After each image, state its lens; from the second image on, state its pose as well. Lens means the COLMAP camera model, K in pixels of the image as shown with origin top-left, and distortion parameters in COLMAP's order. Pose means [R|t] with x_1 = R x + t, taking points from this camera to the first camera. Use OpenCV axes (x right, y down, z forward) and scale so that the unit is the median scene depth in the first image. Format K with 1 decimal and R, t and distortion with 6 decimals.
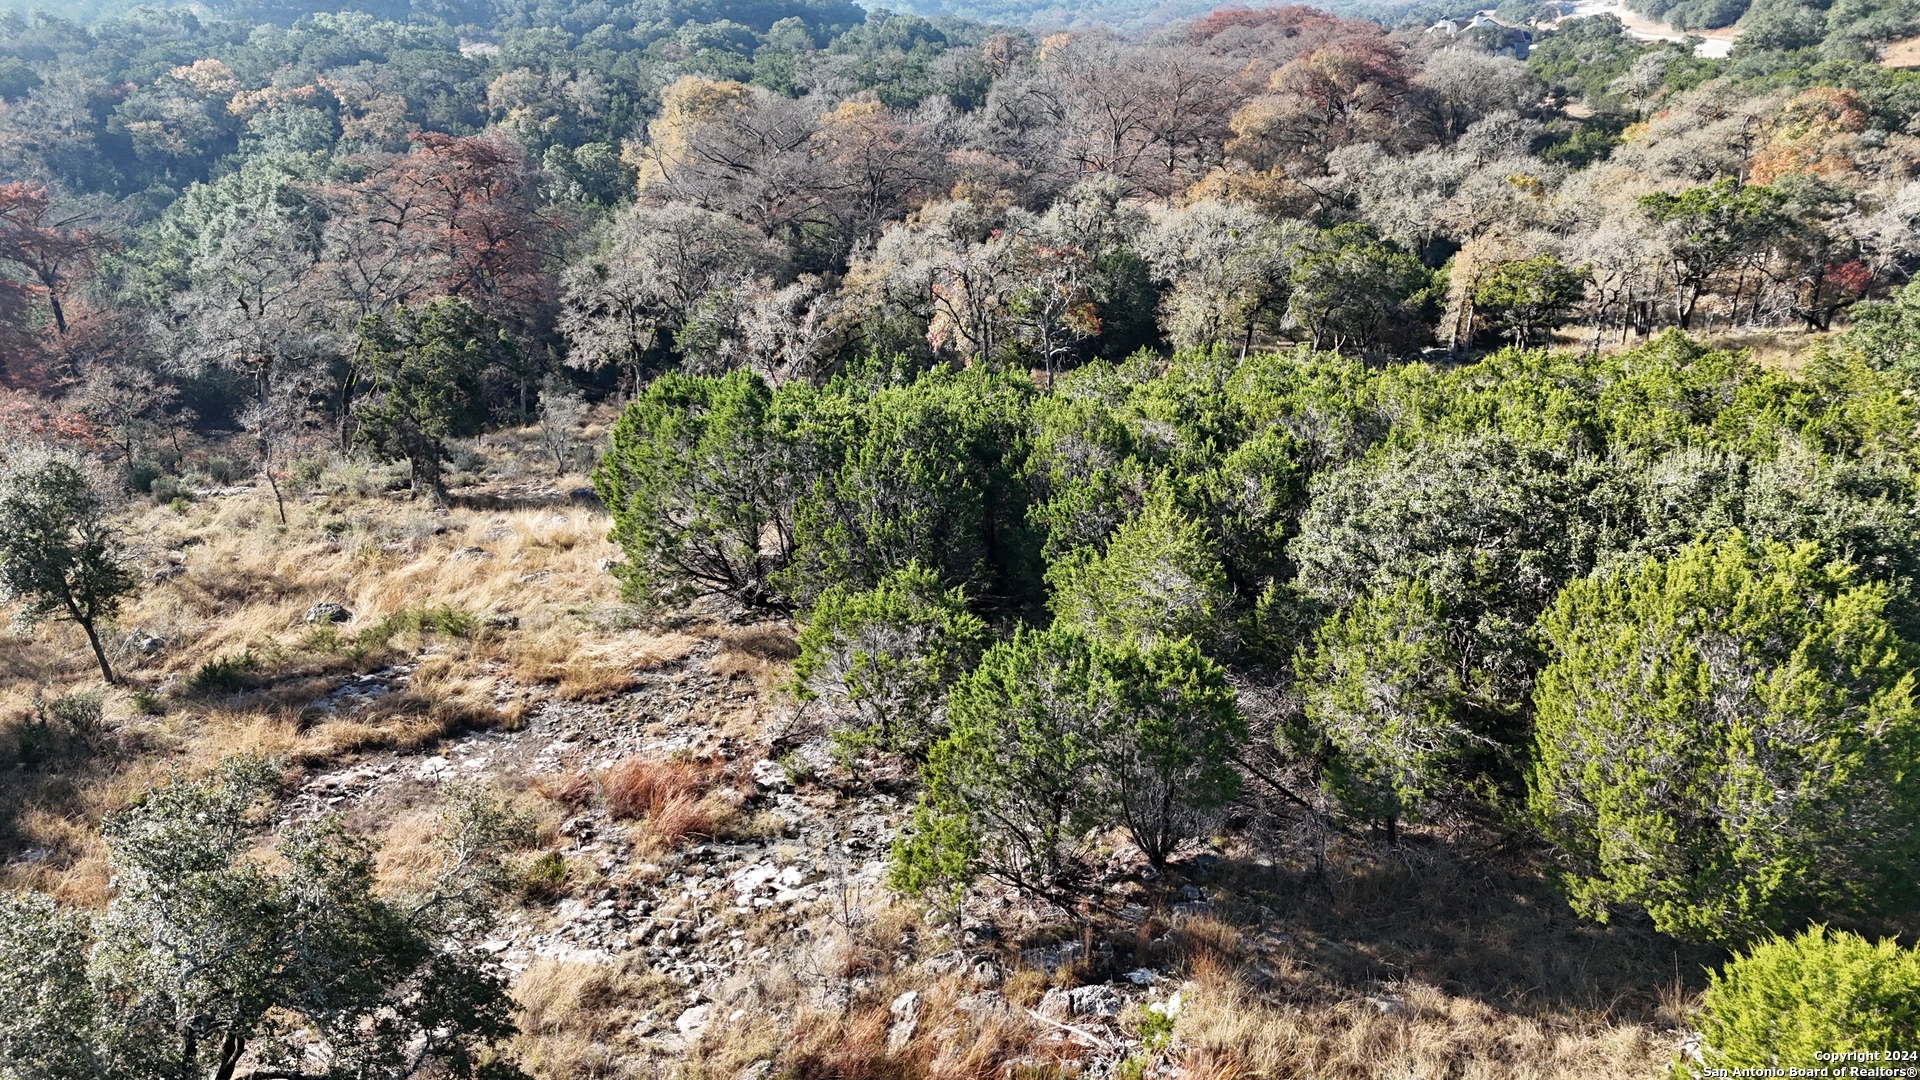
lens RADIAL K [[1391.9, 0, 960.0], [0, 1391.9, 540.0], [0, 0, 1]] dist [0.068330, -0.074497]
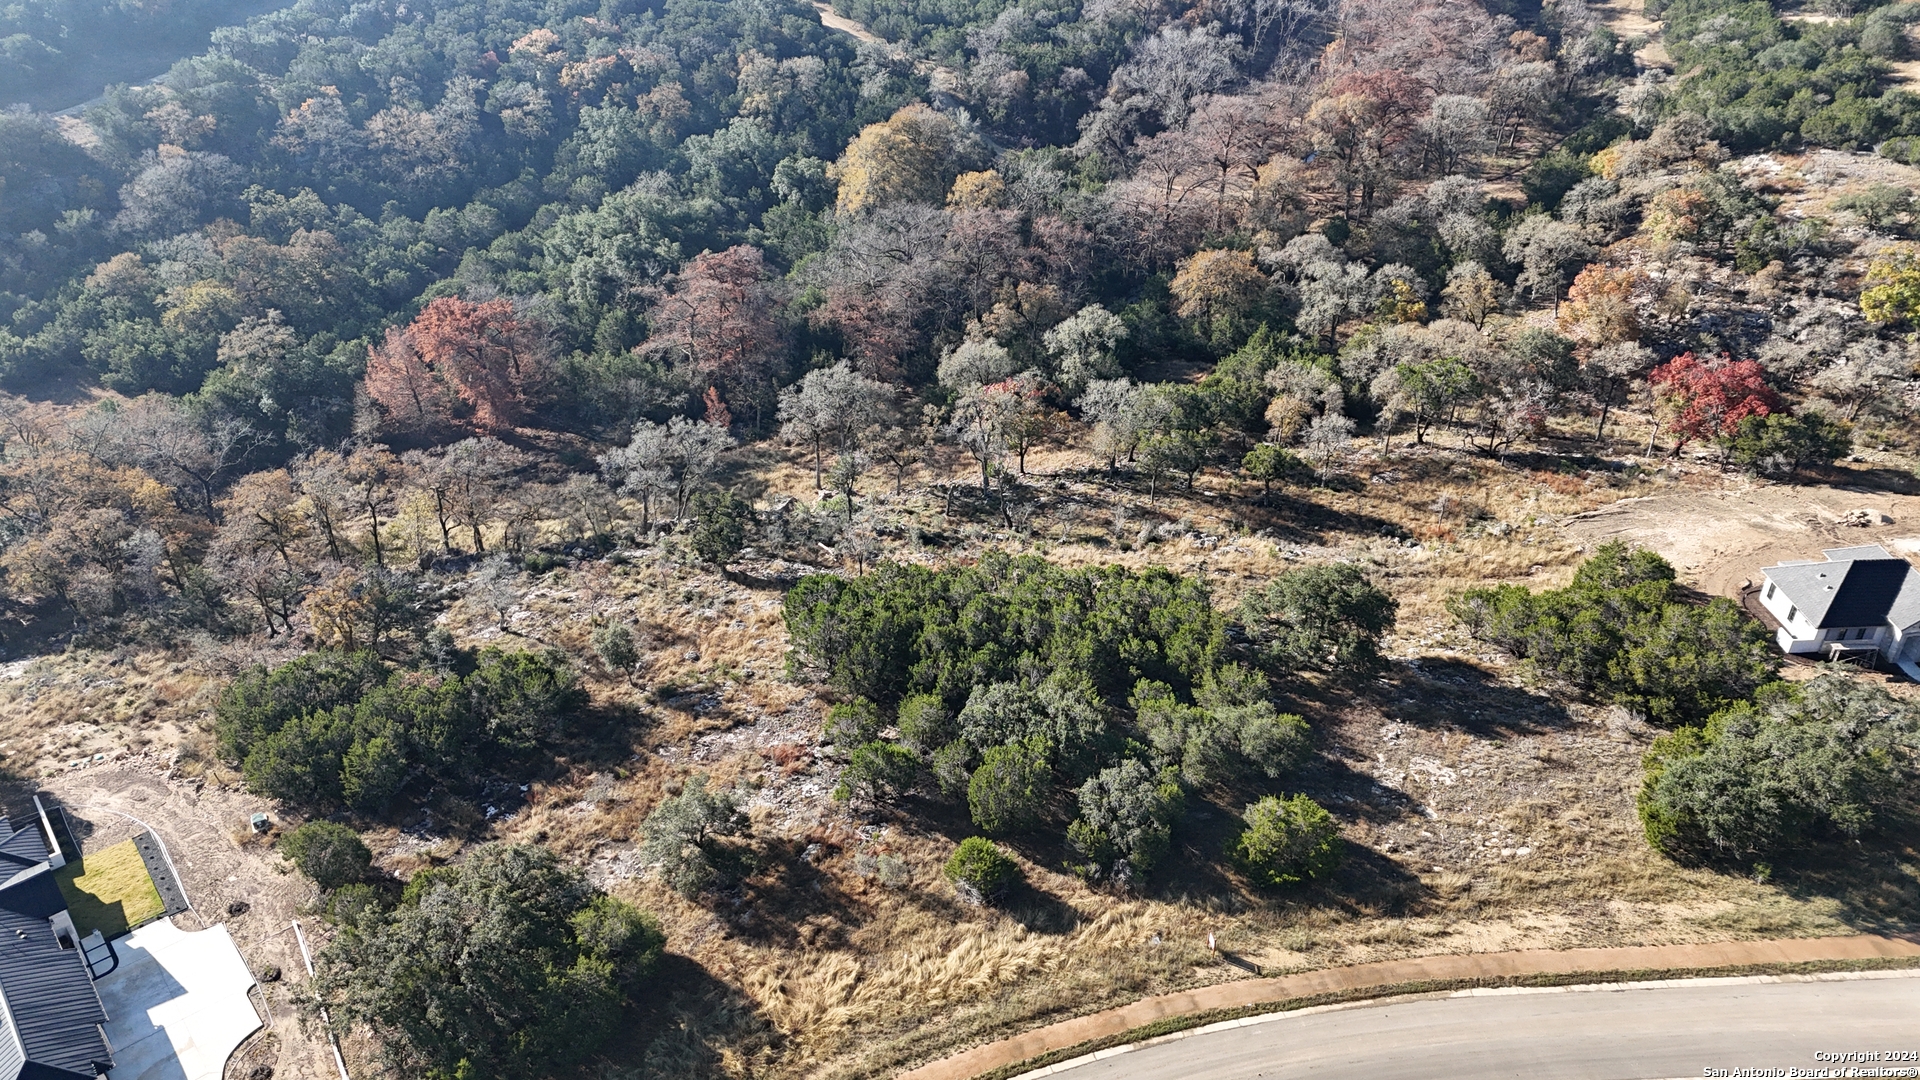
lens RADIAL K [[1391.9, 0, 960.0], [0, 1391.9, 540.0], [0, 0, 1]] dist [0.068330, -0.074497]
pose [[0.985291, 0.074125, -0.153970, 0.722542], [-0.039025, 0.974817, 0.219566, -1.147308], [0.166368, -0.210327, 0.963371, -2.257806]]
